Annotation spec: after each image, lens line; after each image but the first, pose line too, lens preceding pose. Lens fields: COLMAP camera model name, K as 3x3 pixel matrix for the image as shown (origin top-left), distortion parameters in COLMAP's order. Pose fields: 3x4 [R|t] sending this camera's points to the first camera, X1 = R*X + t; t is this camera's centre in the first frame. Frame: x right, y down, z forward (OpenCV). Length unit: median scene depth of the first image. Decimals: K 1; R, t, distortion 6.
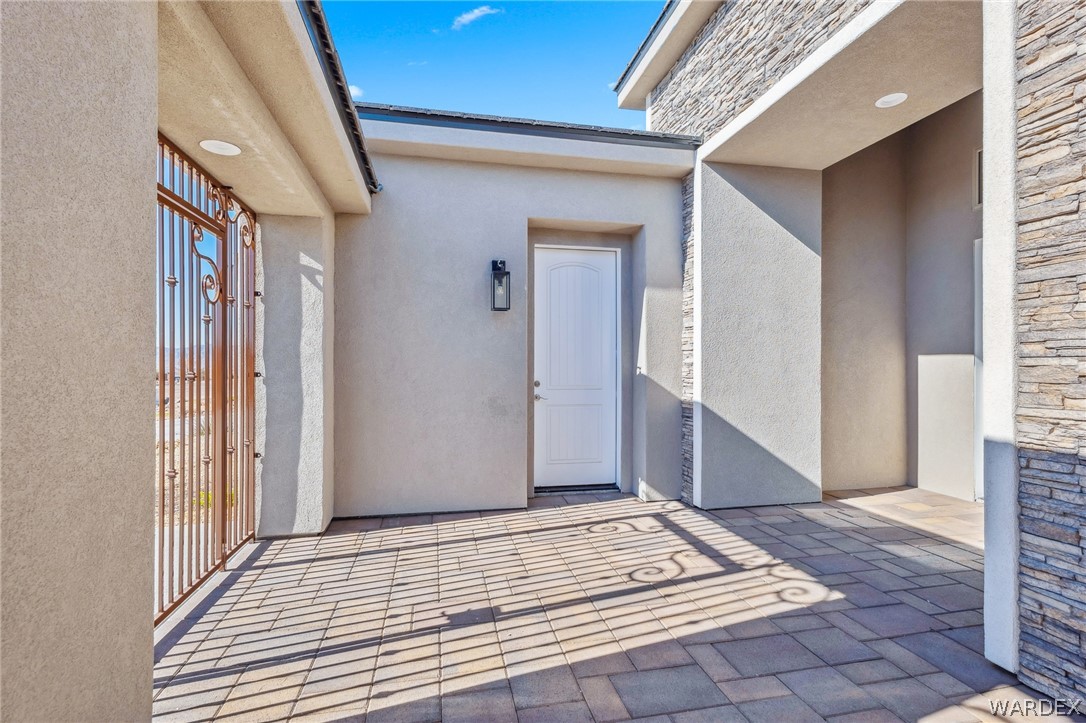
lens RADIAL K [[512.8, 0, 547.5], [0, 512.8, 368.8], [0, 0, 1]] dist [0.001129, 0.000164]
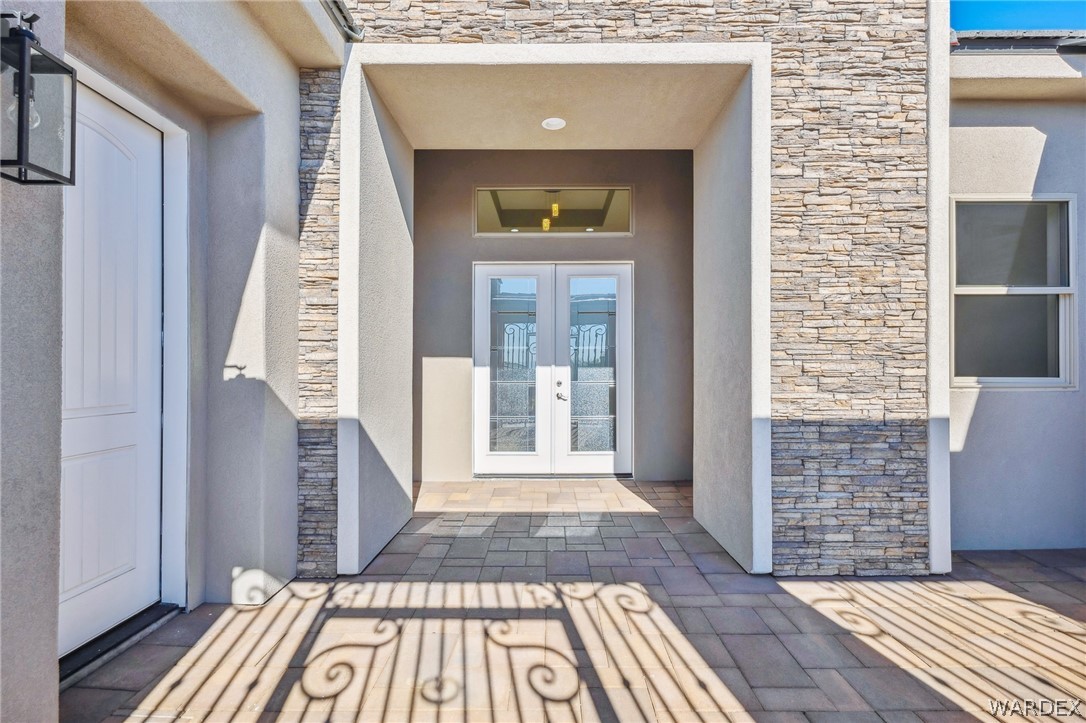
lens RADIAL K [[512.8, 0, 547.5], [0, 512.8, 368.8], [0, 0, 1]] dist [0.001129, 0.000164]
pose [[0.209063, 0.003024, 0.977898, -0.406563], [0.003124, 0.999988, -0.003760, 0.004502], [-0.977897, 0.003841, 0.209051, 0.792390]]
